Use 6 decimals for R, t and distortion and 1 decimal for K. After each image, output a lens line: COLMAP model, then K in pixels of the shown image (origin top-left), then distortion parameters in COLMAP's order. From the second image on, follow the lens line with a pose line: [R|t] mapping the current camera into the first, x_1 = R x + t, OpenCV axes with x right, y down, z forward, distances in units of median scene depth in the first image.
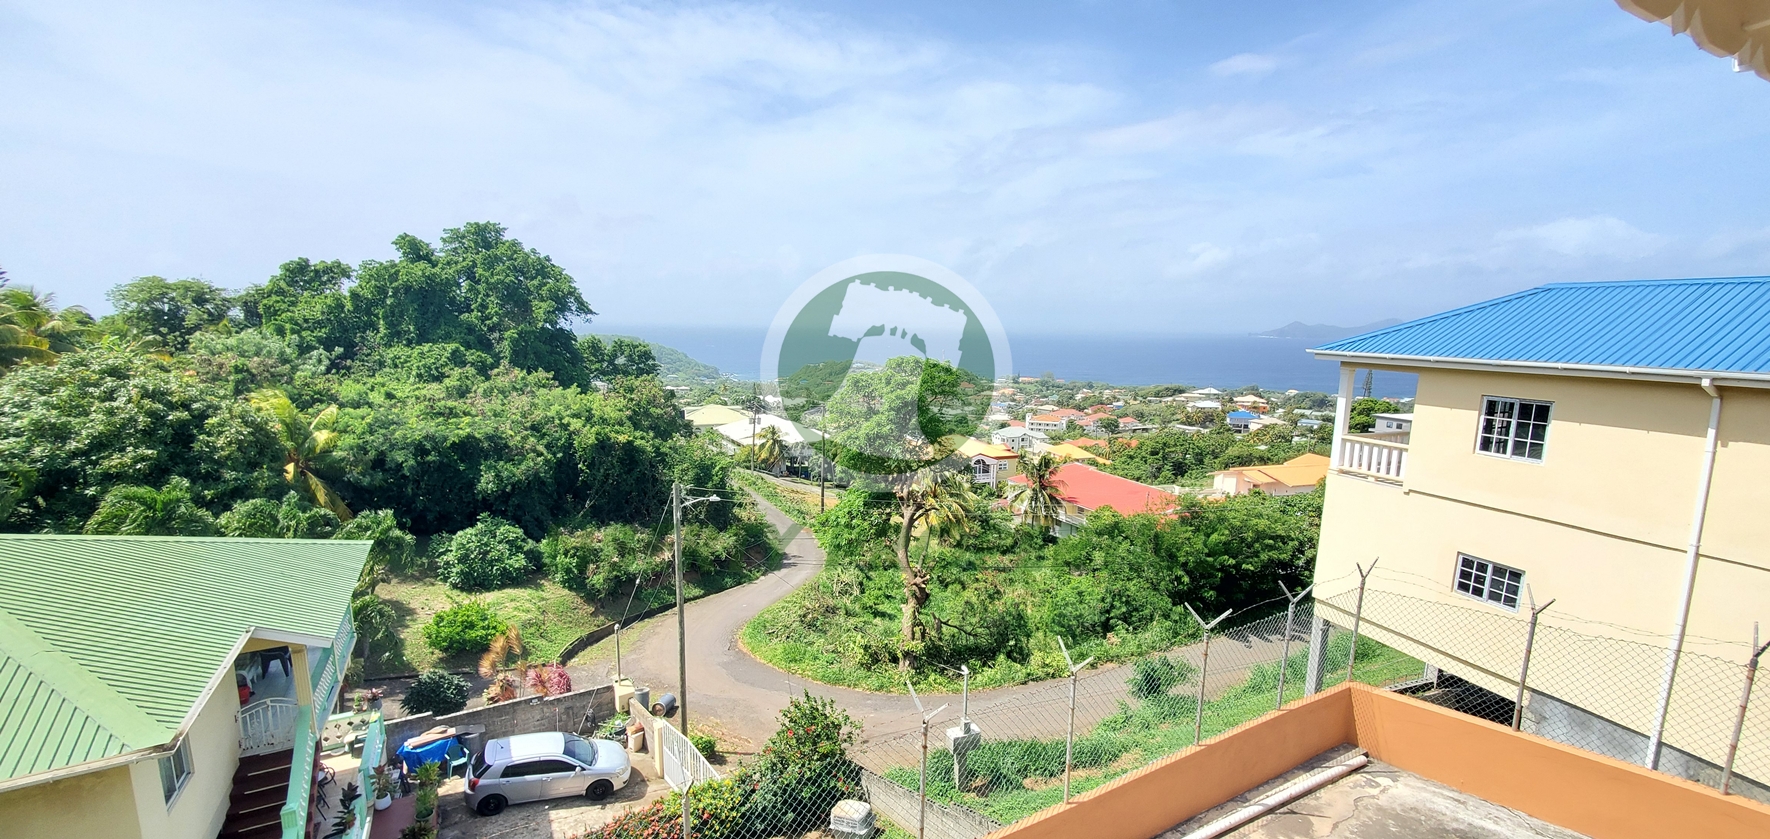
lens RADIAL K [[705.9, 0, 914.3], [0, 705.9, 451.8], [0, 0, 1]] dist [0.001260, -0.001848]
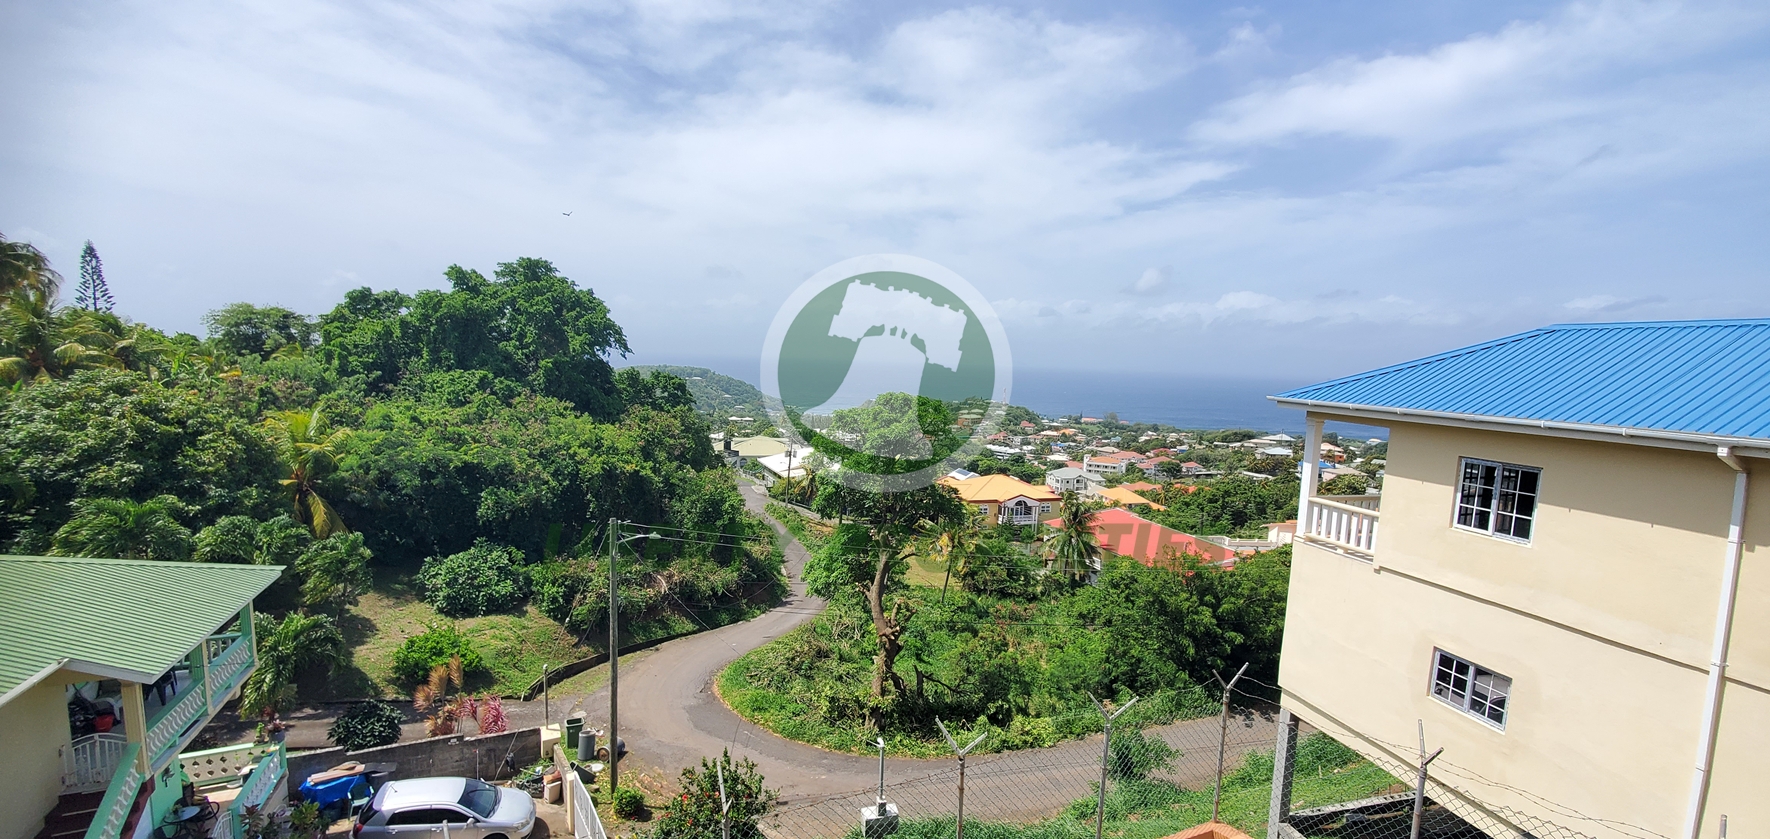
lens RADIAL K [[705.9, 0, 906.7], [0, 705.9, 448.8], [0, 0, 1]] dist [0.001260, -0.001848]
pose [[0.995504, 0.032160, -0.089091, 0.125812], [-0.037116, 0.997821, -0.054544, -0.010927], [0.087143, 0.057605, 0.994529, 0.066678]]
